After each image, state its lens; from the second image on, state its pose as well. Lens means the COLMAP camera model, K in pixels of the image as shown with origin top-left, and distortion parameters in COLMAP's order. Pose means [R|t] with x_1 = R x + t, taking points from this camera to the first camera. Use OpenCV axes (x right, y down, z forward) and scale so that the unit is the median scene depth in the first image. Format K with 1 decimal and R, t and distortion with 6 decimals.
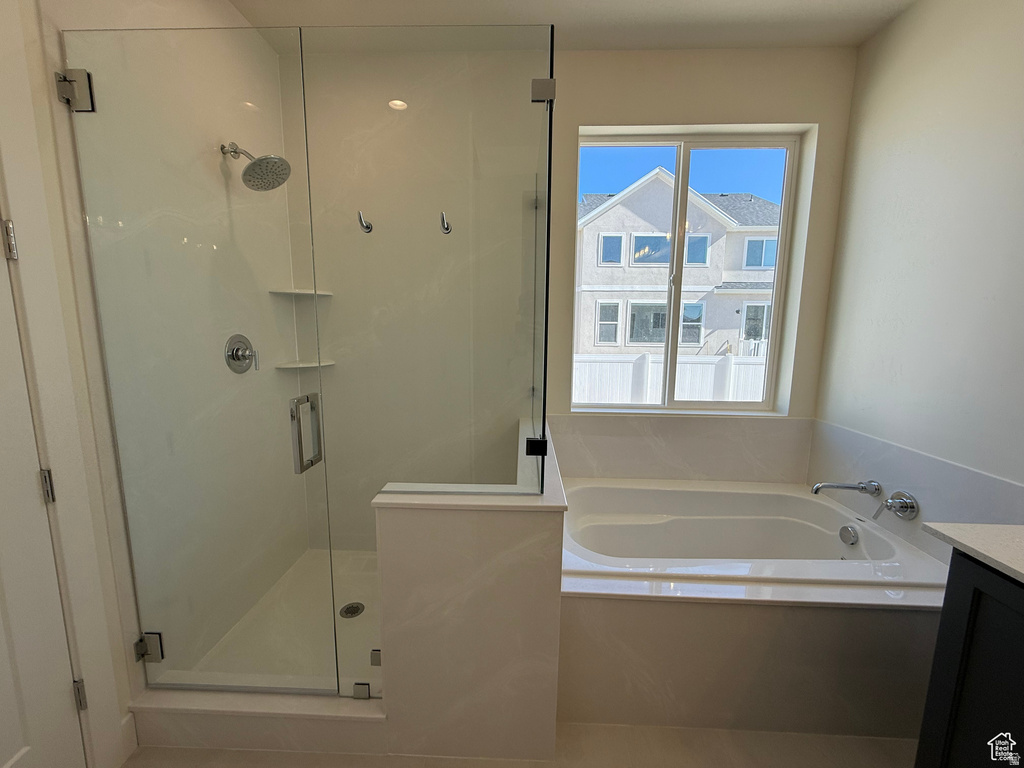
lens RADIAL K [[407.2, 0, 513.1], [0, 407.2, 380.7], [0, 0, 1]] dist [-0.001940, 0.000063]
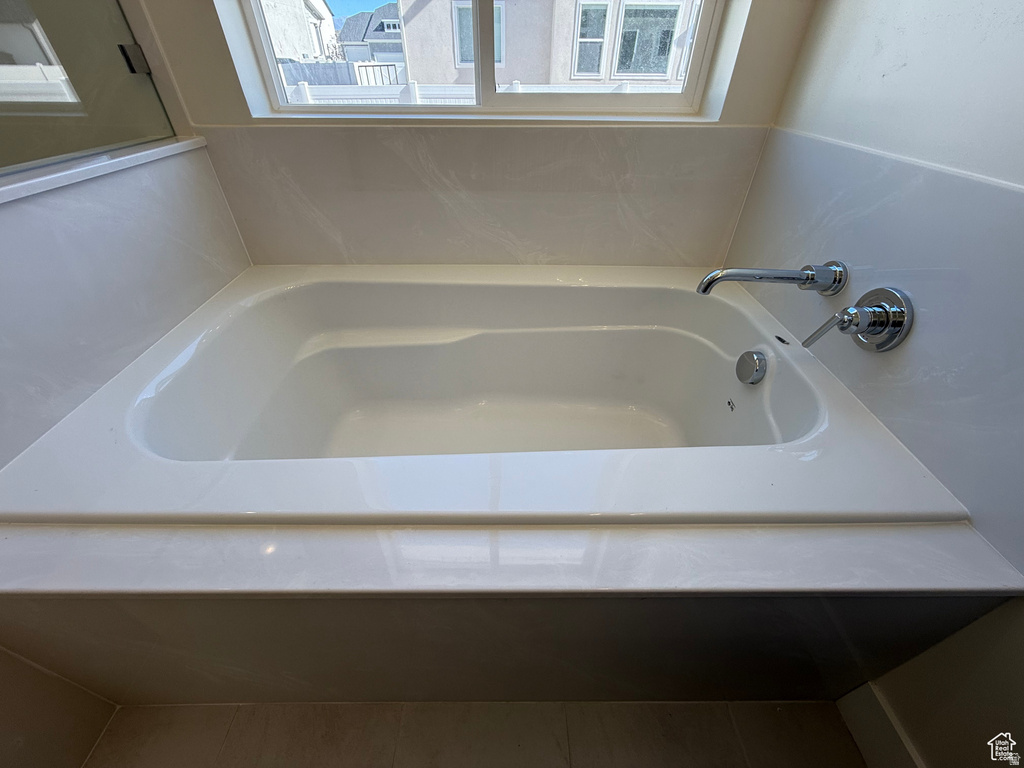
lens RADIAL K [[407.2, 0, 513.1], [0, 407.2, 384.0], [0, 0, 1]] dist [-0.001940, 0.000063]
pose [[0.998997, -0.033361, 0.029872, 0.512279], [0.013332, 0.858398, 0.512810, 0.127325], [-0.042750, -0.511898, 0.857982, 0.562297]]
